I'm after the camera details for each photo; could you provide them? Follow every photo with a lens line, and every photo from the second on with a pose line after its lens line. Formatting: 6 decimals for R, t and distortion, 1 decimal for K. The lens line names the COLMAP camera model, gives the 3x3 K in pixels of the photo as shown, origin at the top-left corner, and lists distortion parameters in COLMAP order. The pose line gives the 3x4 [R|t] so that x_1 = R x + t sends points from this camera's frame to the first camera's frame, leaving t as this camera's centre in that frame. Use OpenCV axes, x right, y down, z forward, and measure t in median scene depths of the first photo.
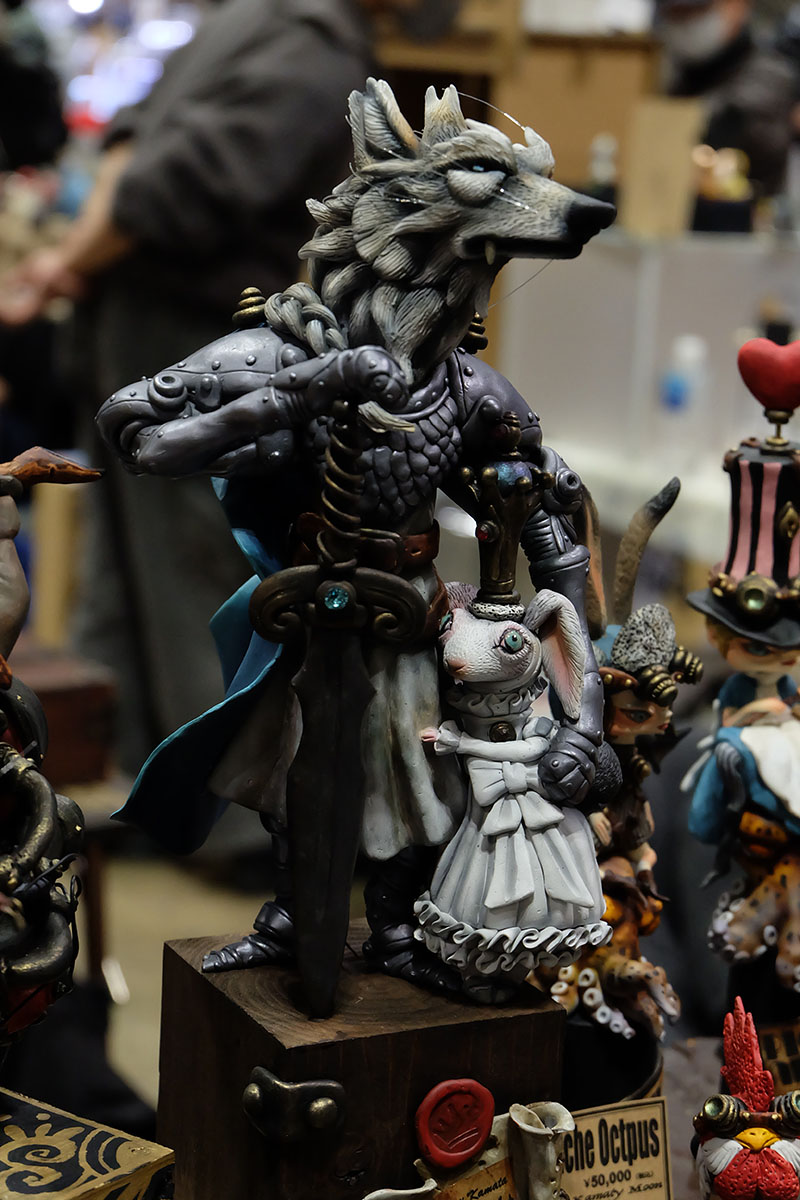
lens RADIAL K [[2526.0, 0, 398.5], [0, 2526.0, 598.5], [0, 0, 1]] dist [0.056575, 0.000000]
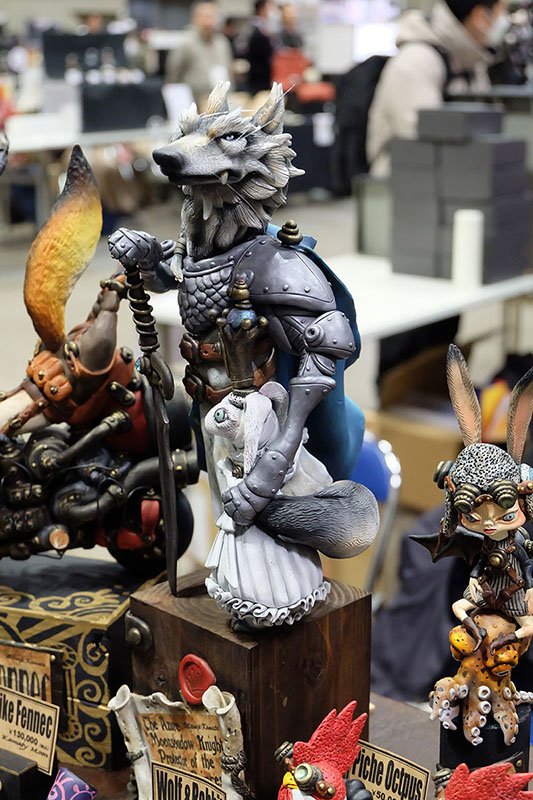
lens RADIAL K [[1283.9, 0, 262.5], [0, 1283.9, 399.0], [0, 0, 1]] dist [-0.085490, 0.000000]
pose [[0.302775, 0.191713, -0.933581, 0.844616], [-0.170300, 0.974677, 0.144922, -0.121622], [0.937723, 0.115110, 0.327757, 0.748214]]
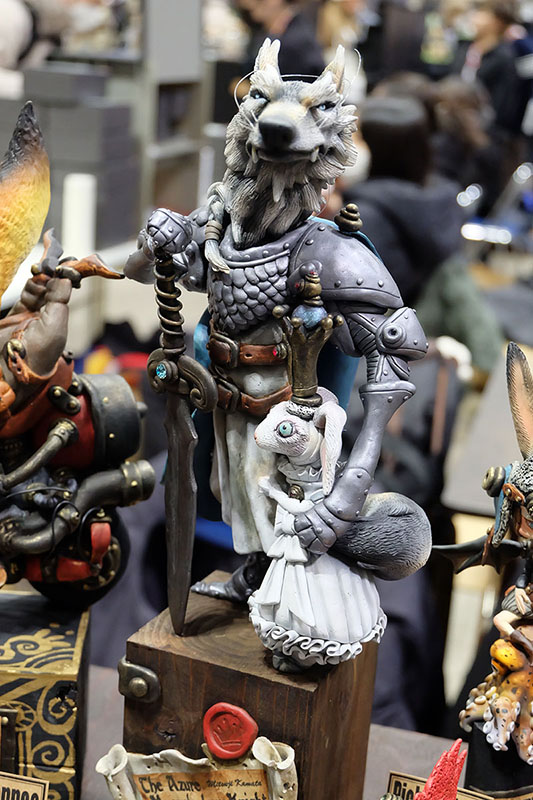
lens RADIAL K [[1283.1, 0, 266.1], [0, 1283.1, 398.3], [0, 0, 1]] dist [-0.079466, 0.000000]
pose [[0.627101, 0.202609, -0.752127, 0.586627], [-0.189386, 0.976264, 0.105083, -0.075390], [0.755565, 0.076545, 0.650587, 0.514434]]
